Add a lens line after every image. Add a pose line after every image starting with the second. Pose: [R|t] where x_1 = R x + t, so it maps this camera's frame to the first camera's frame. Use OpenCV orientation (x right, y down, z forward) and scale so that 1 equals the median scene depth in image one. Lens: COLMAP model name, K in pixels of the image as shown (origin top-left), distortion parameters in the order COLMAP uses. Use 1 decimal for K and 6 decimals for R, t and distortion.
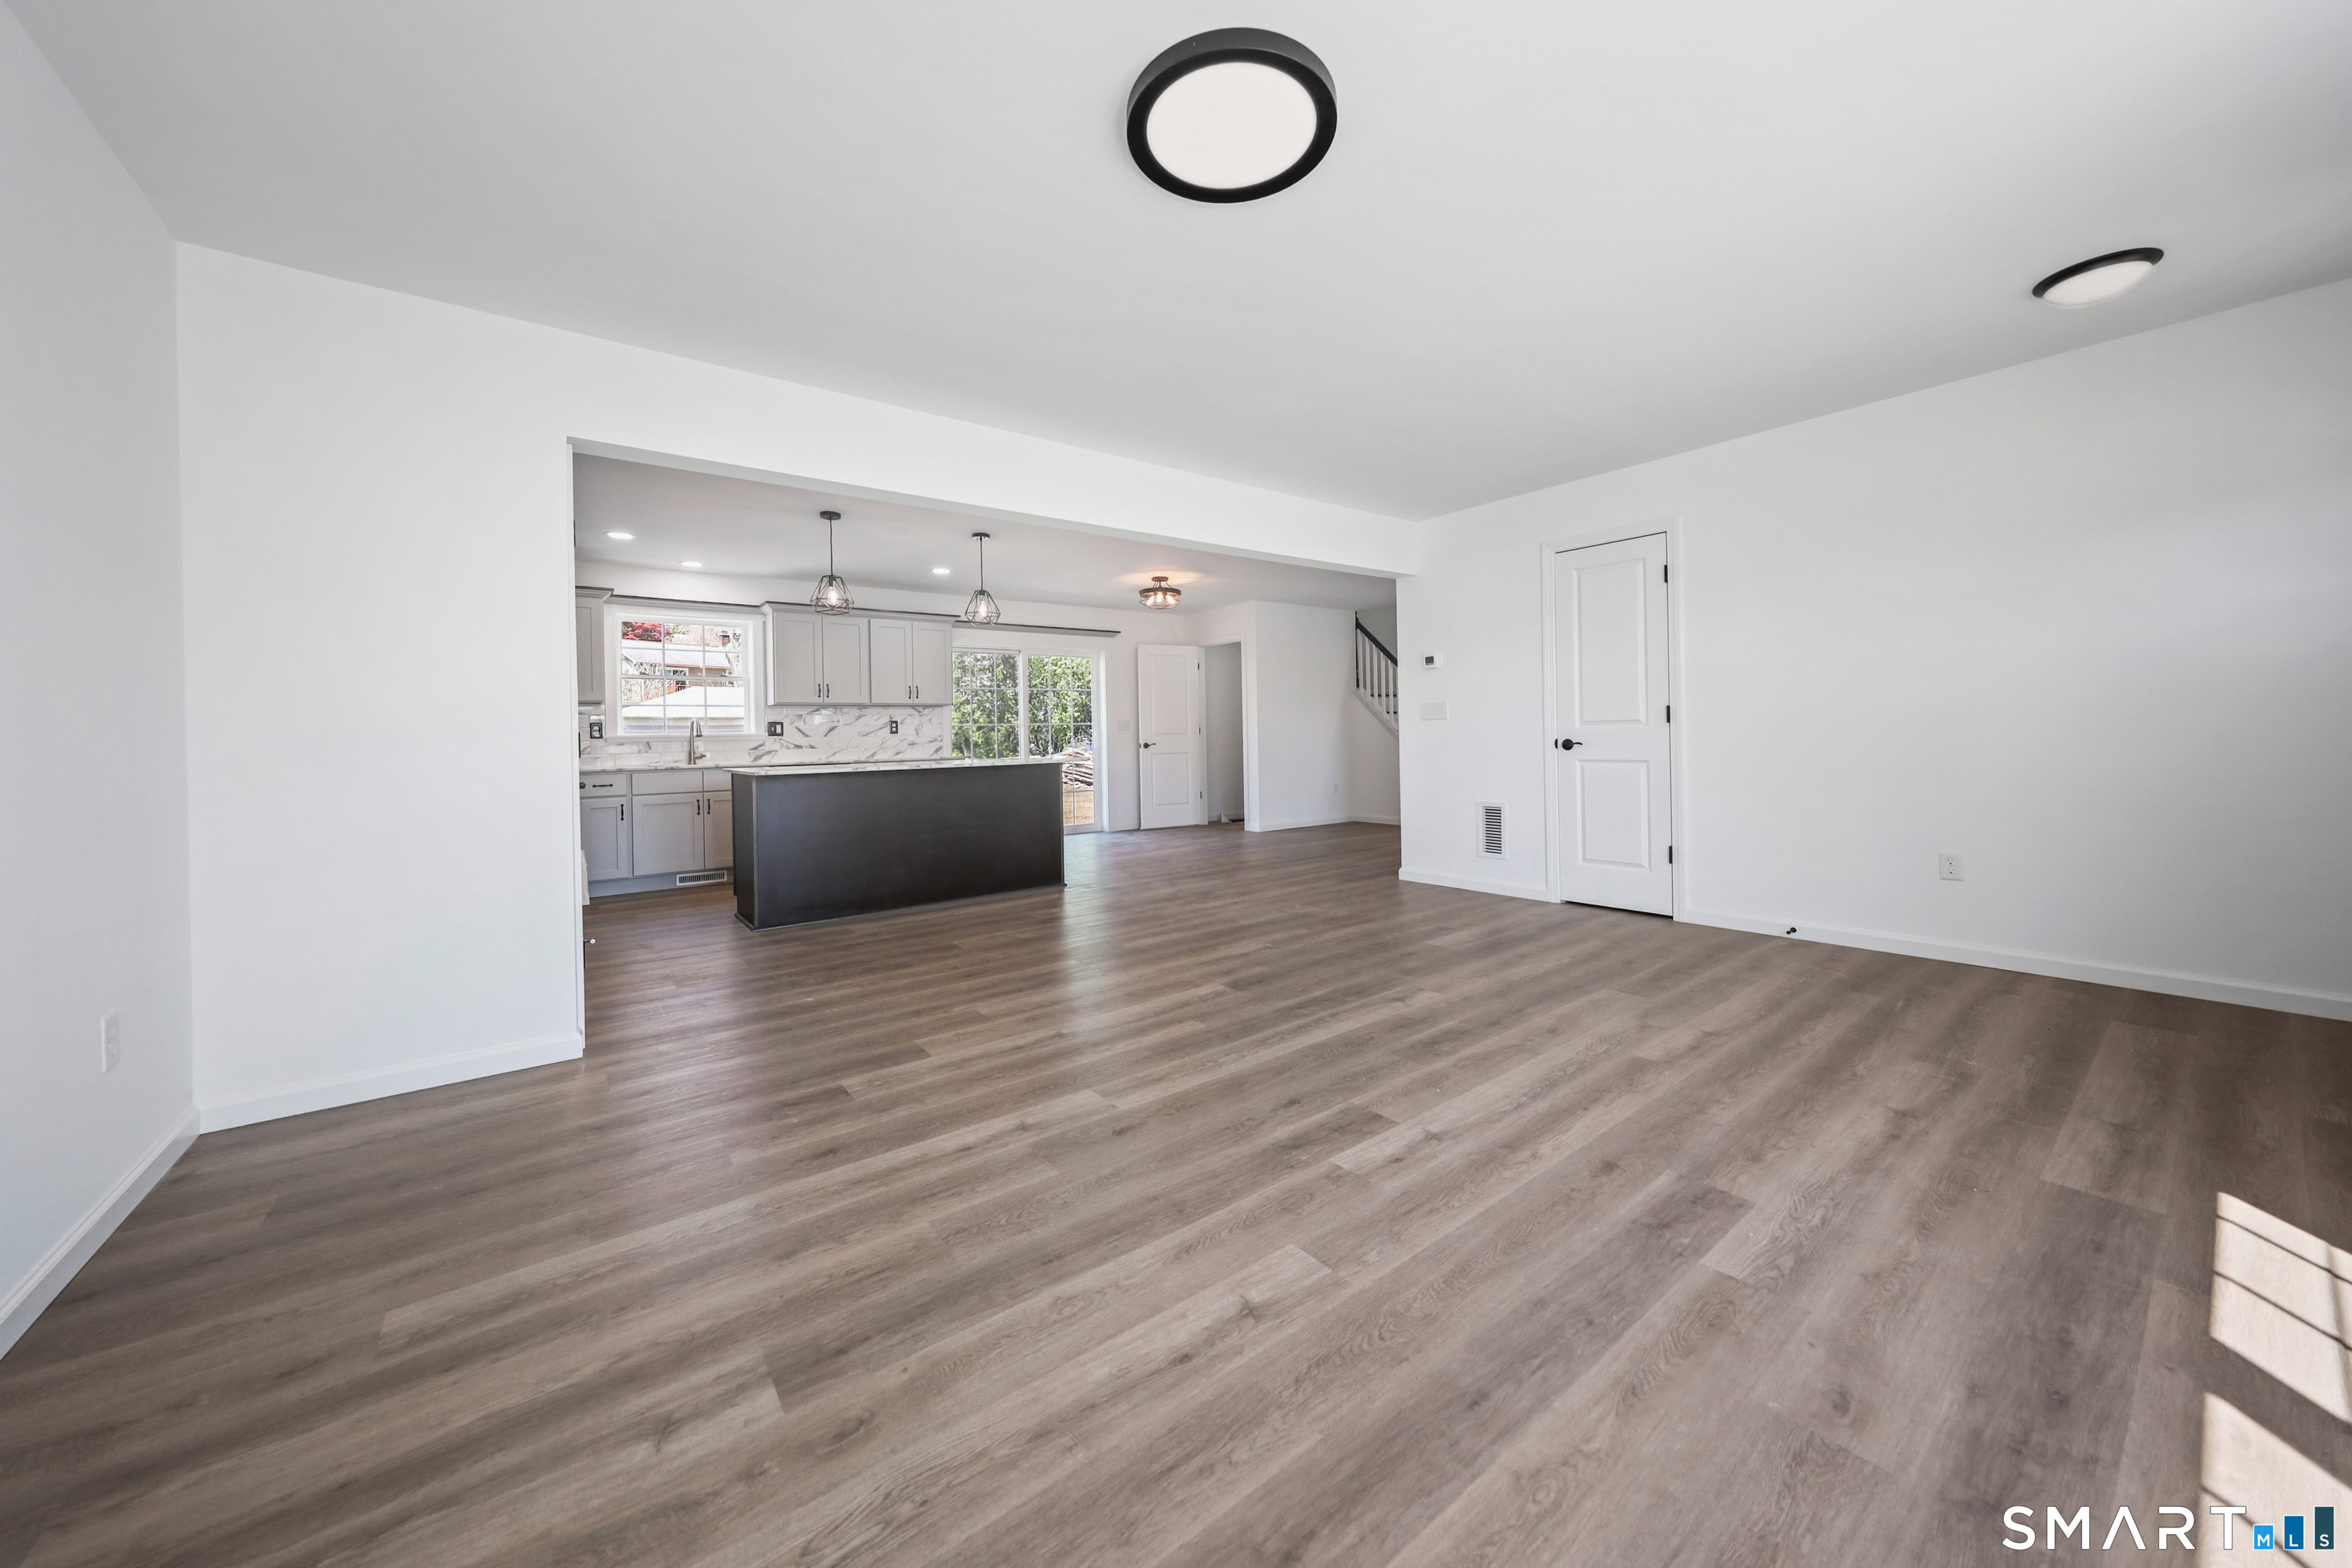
lens RADIAL K [[832.9, 0, 1180.4], [0, 832.9, 734.8], [0, 0, 1]] dist [0.000451, 0.000017]
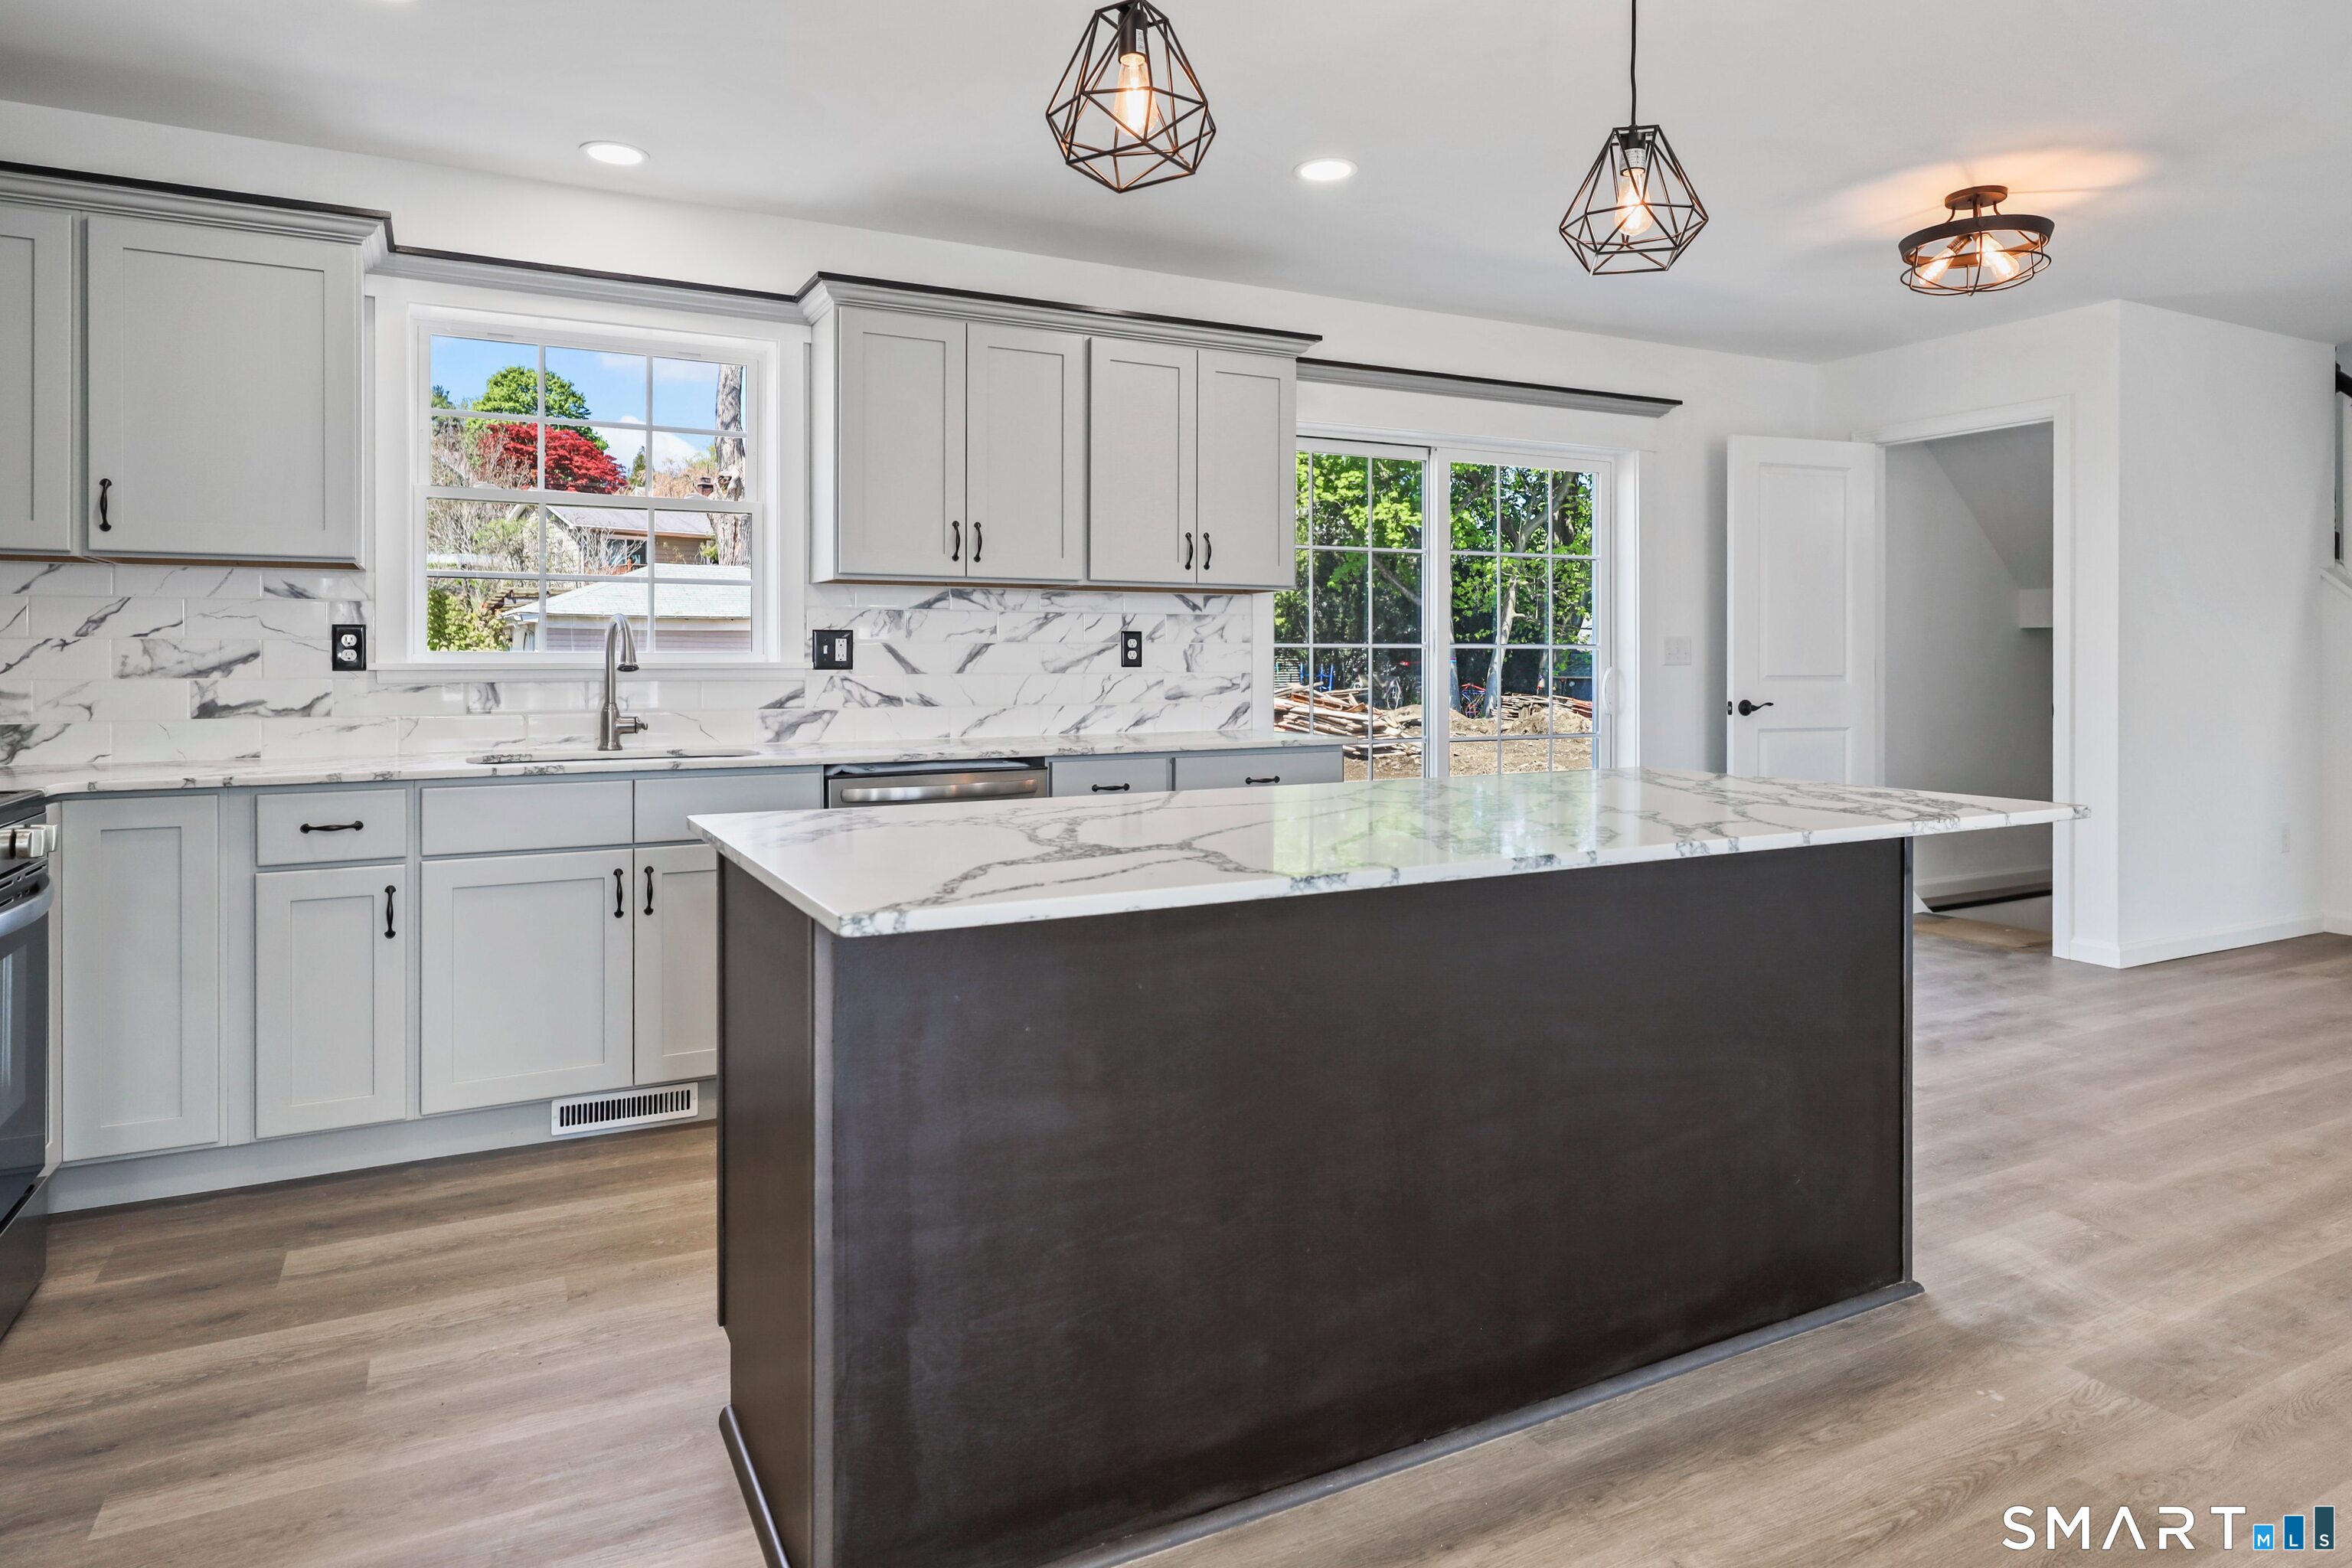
lens RADIAL K [[1363.4, 0, 1136.9], [0, 1363.4, 671.9], [0, 0, 1]] dist [0.001760, -0.001019]
pose [[0.982099, 0.021821, -0.187098, -0.284049], [-0.019782, 0.999723, 0.012759, -0.008338], [0.187324, -0.008830, 0.982258, 0.516696]]
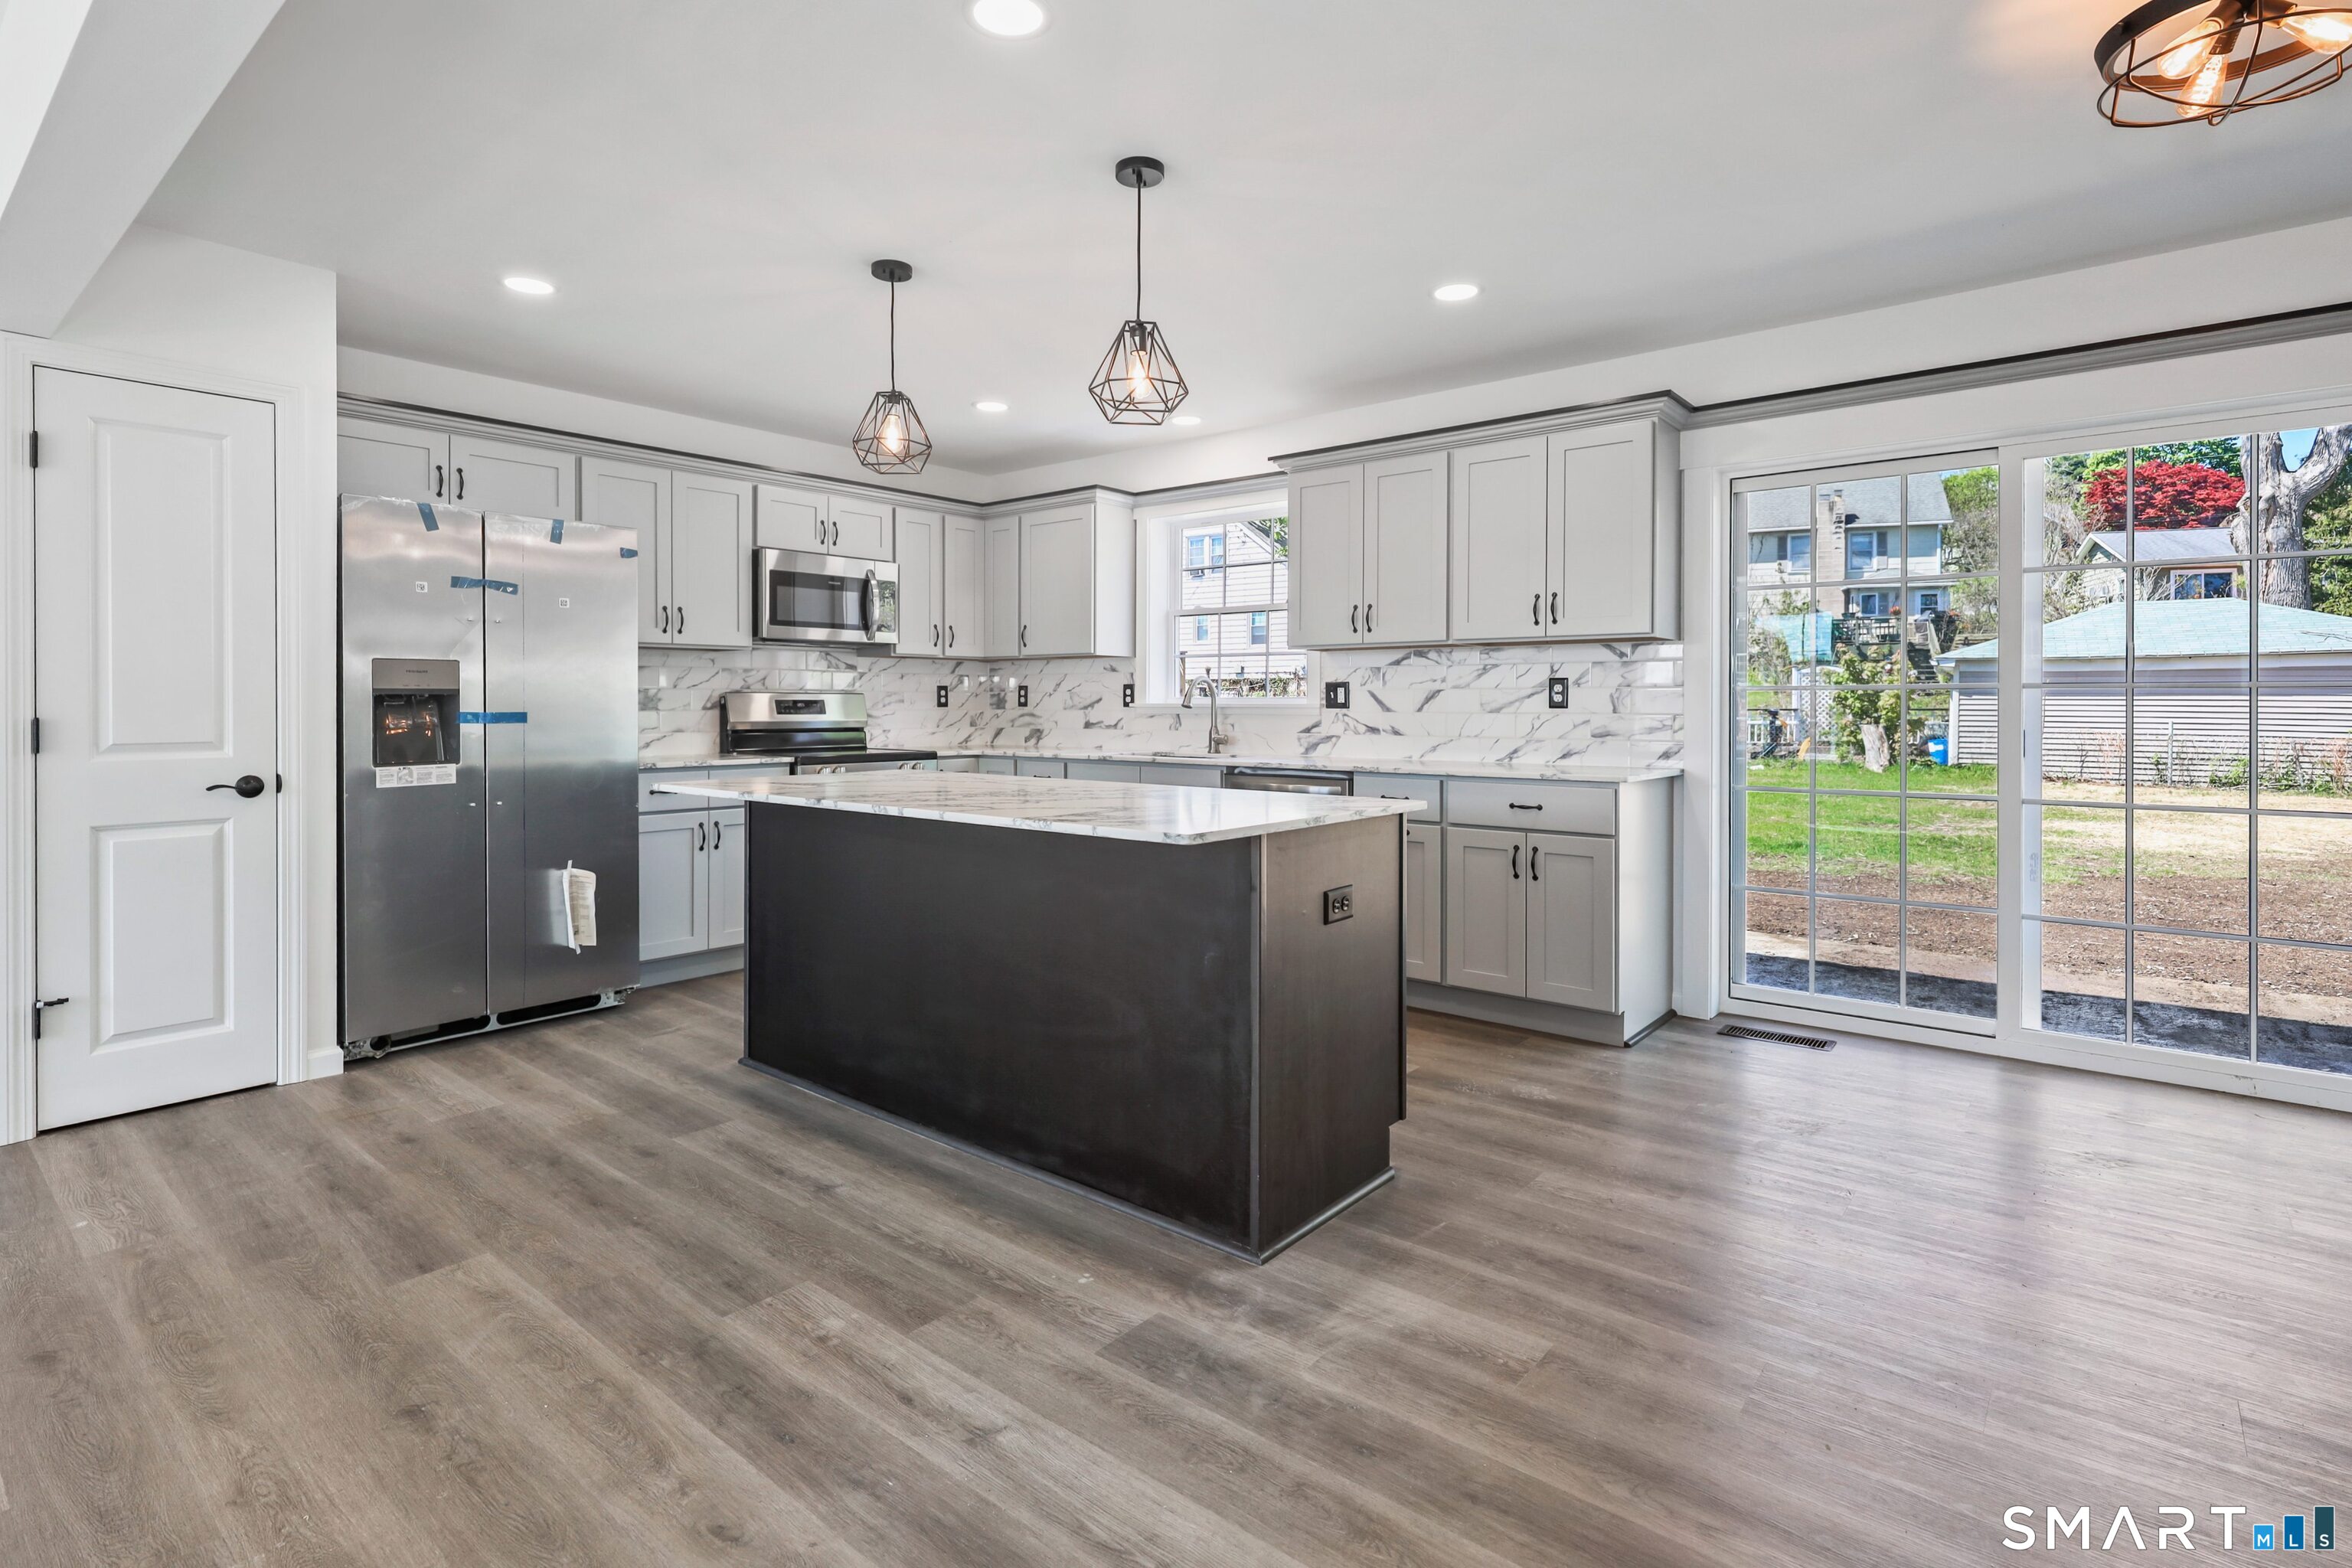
lens RADIAL K [[1145.9, 0, 1172.6], [0, 1145.9, 707.1], [0, 0, 1]] dist [0.002046, 0.000209]
pose [[0.210055, 0.026871, -0.977320, 0.227782], [-0.003702, 0.999637, 0.026689, -0.020724], [0.977682, -0.001988, 0.210079, 0.841585]]
